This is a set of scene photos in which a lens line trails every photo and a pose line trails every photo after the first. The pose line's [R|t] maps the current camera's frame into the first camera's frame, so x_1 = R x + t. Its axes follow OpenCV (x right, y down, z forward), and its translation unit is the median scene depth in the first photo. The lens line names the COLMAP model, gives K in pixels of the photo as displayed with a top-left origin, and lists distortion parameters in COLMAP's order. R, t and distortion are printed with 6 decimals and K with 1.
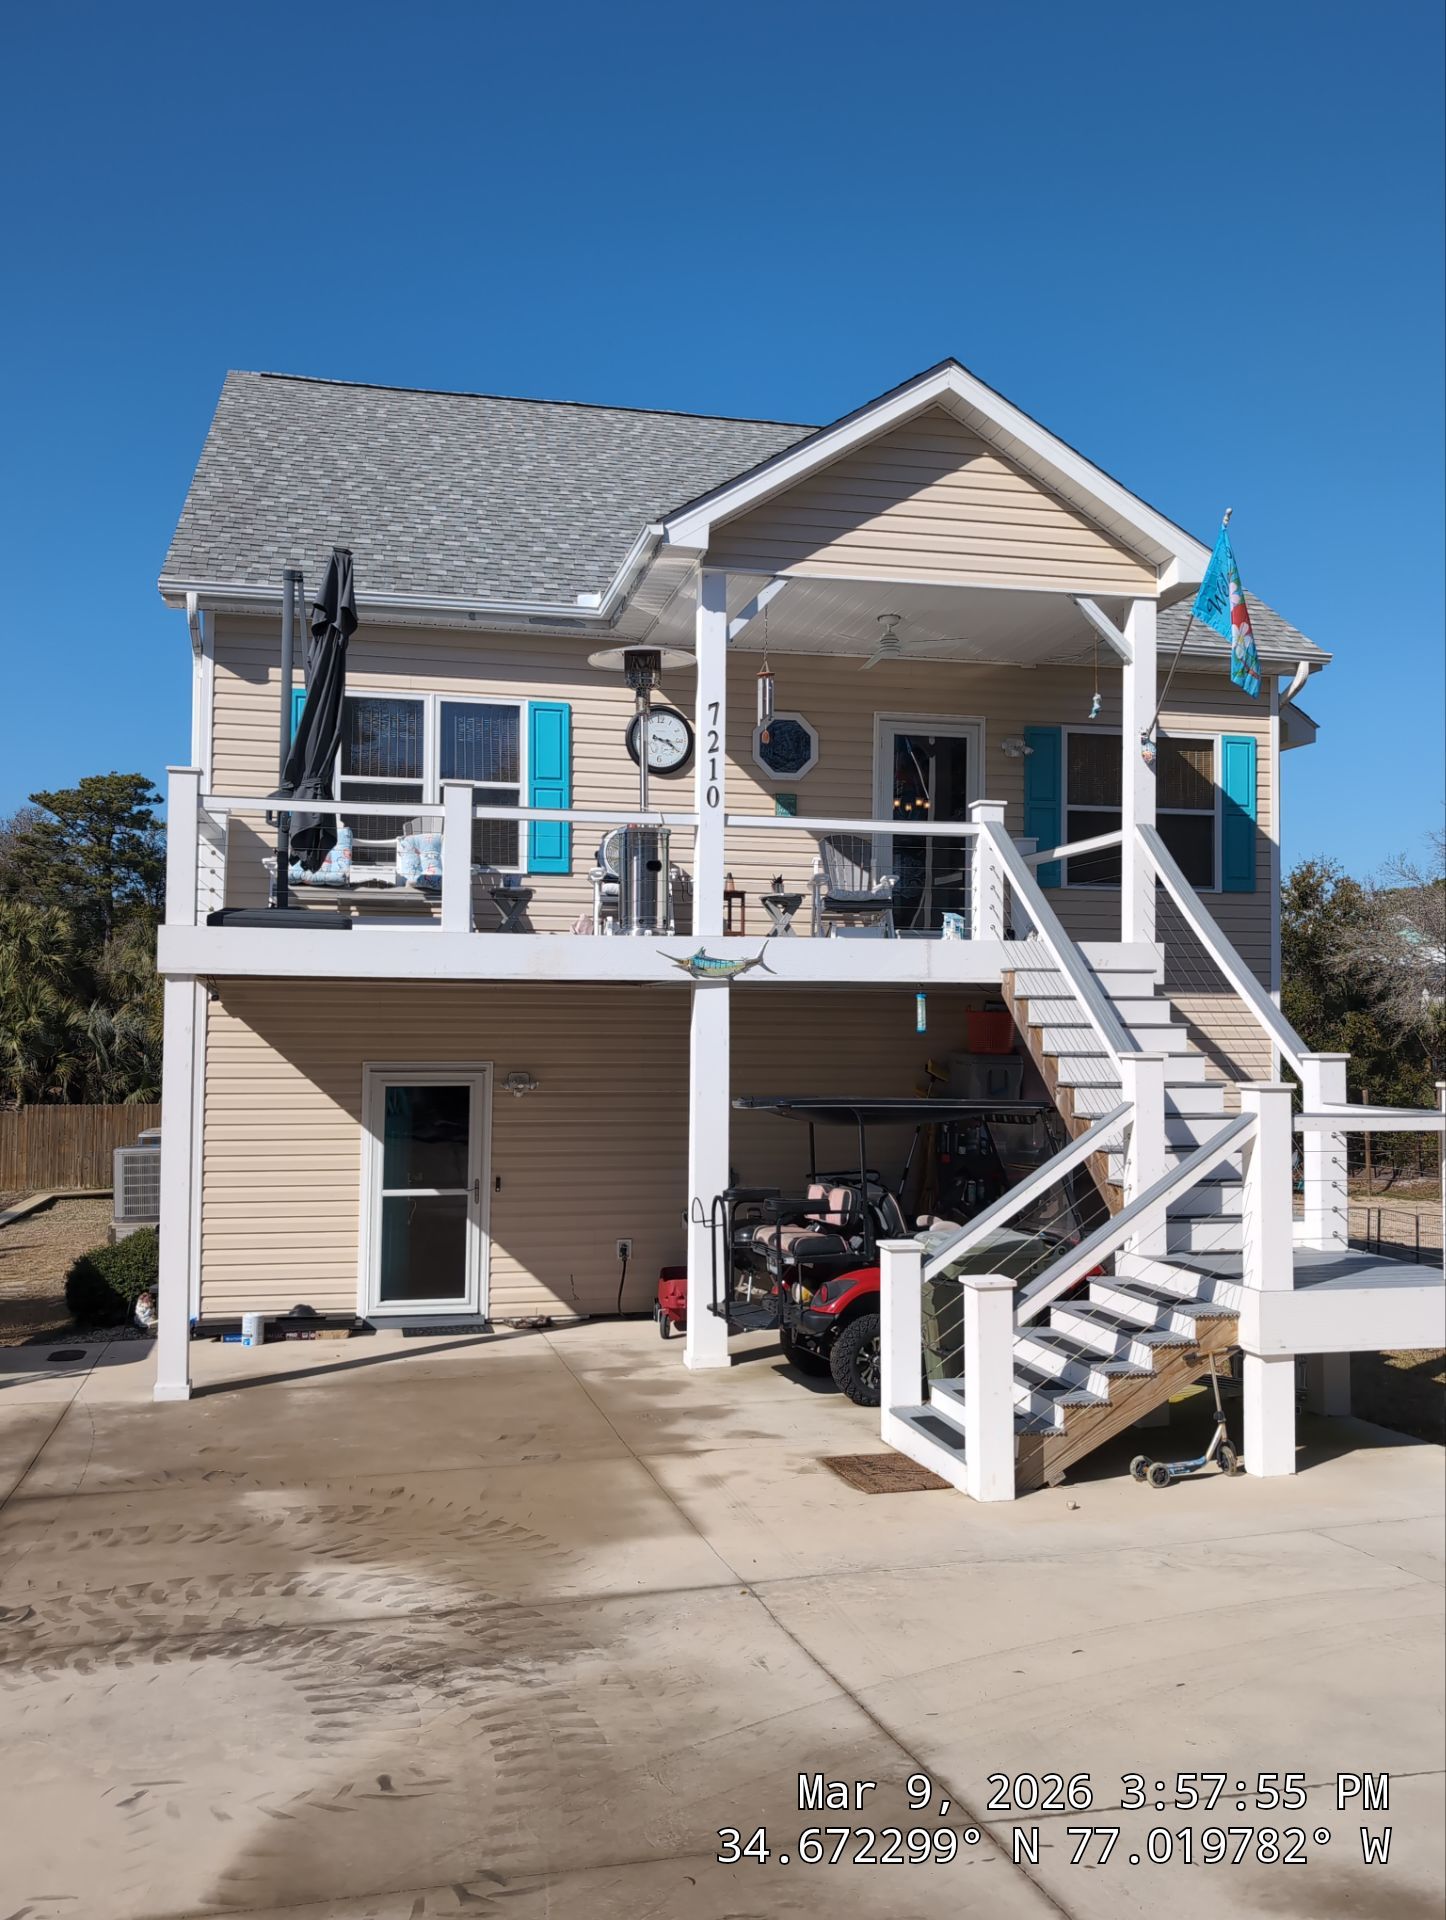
lens RADIAL K [[1634.5, 0, 728.5], [0, 1634.5, 969.3], [0, 0, 1]] dist [0.053750, -0.117328]
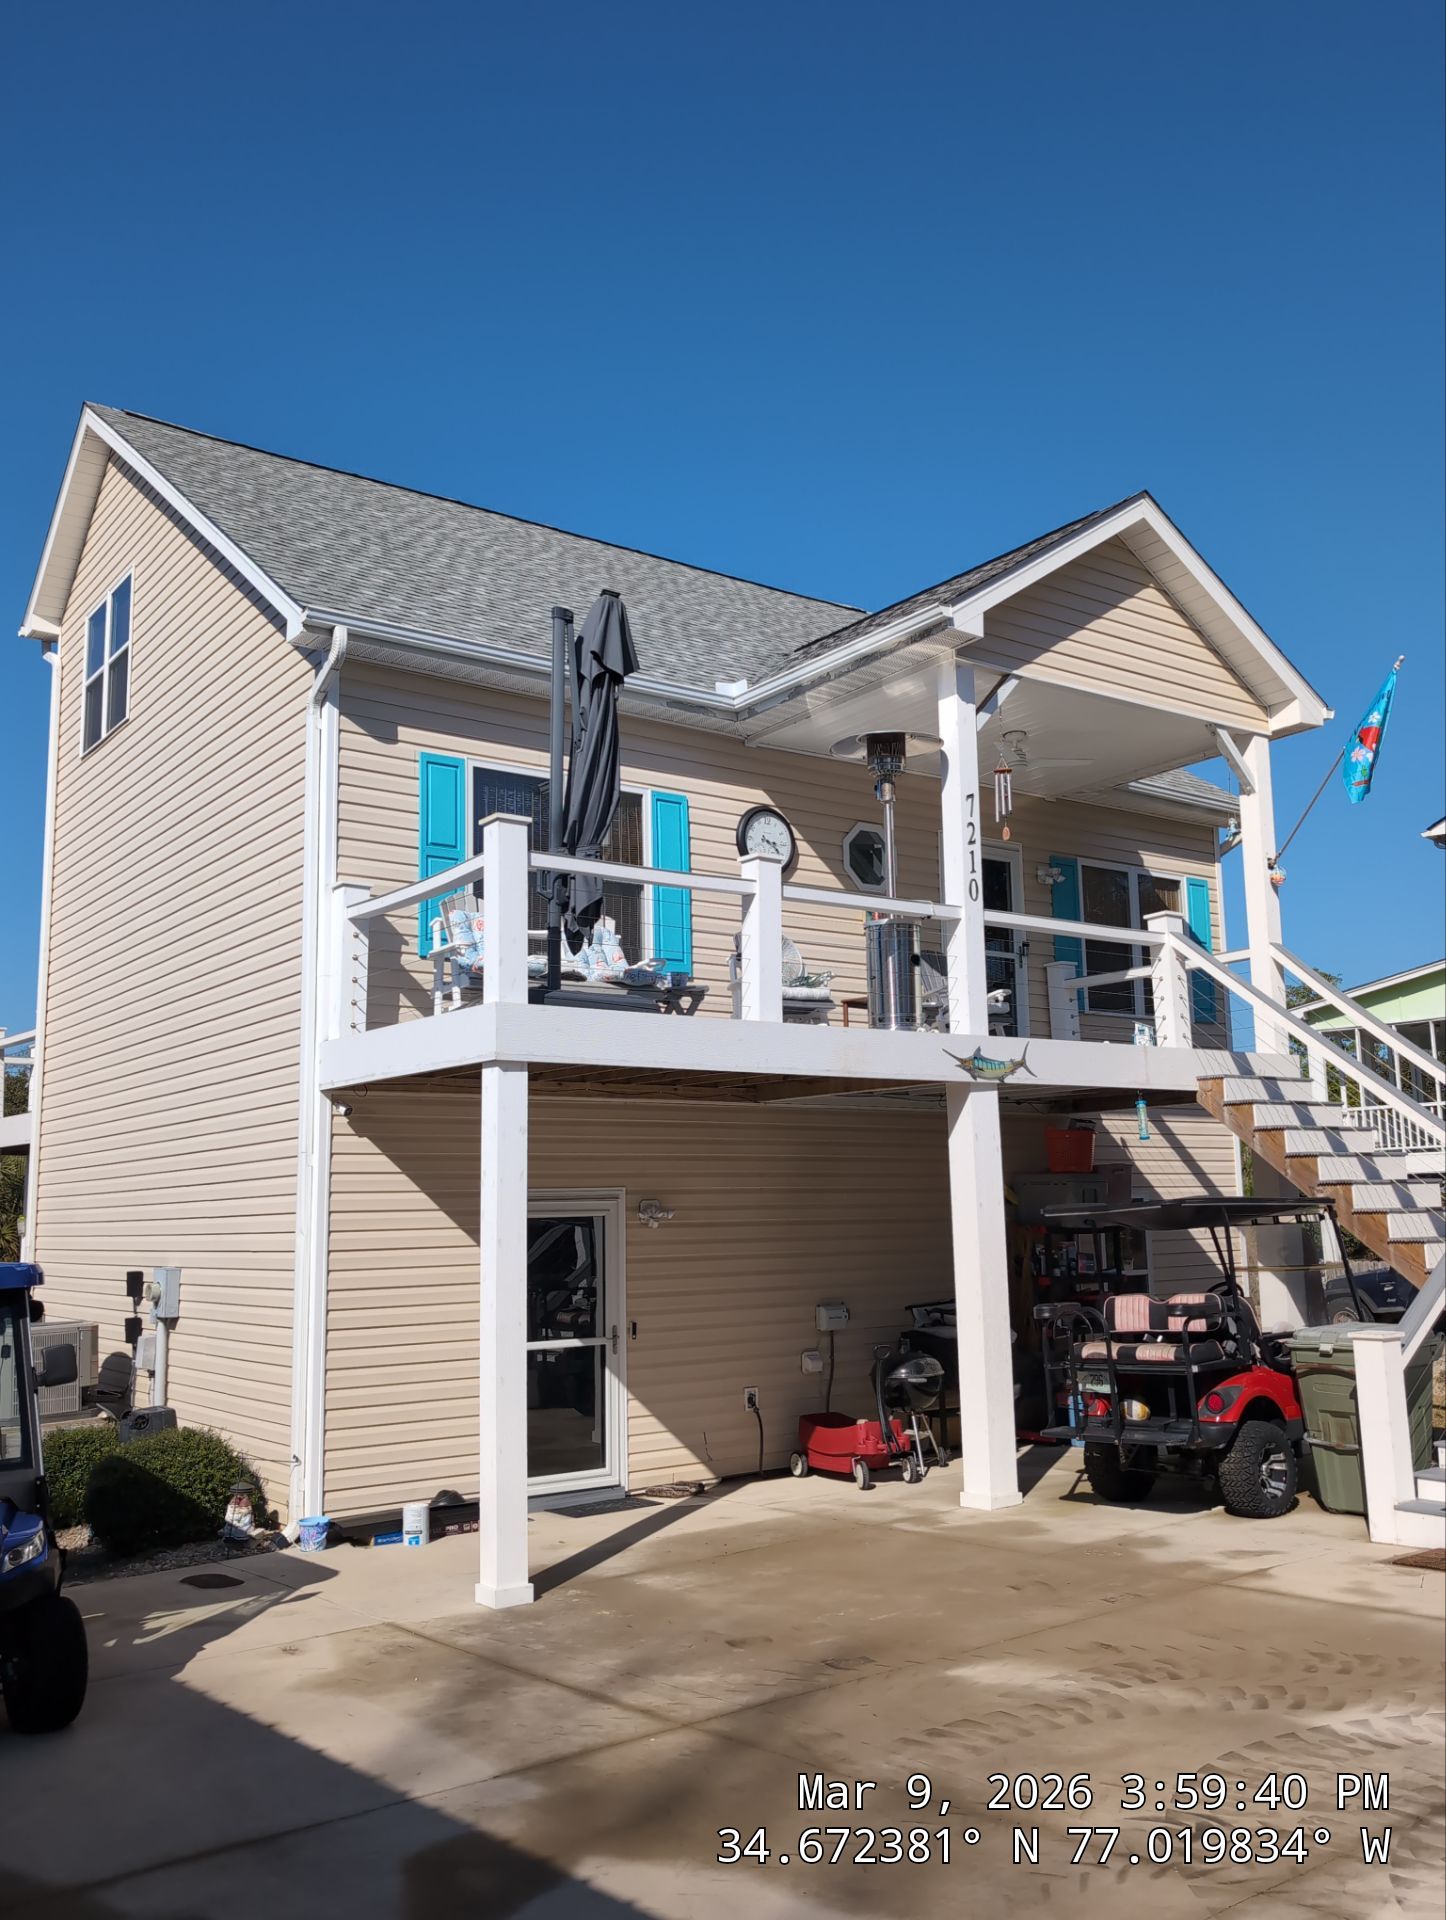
lens RADIAL K [[1632.8, 0, 723.0], [0, 1632.8, 960.0], [0, 0, 1]] dist [0.006823, -0.010041]
pose [[0.916815, 0.036322, 0.397657, -0.495746], [0.013295, 0.992526, -0.121308, 0.046072], [-0.399092, 0.116504, 0.909479, 0.187617]]
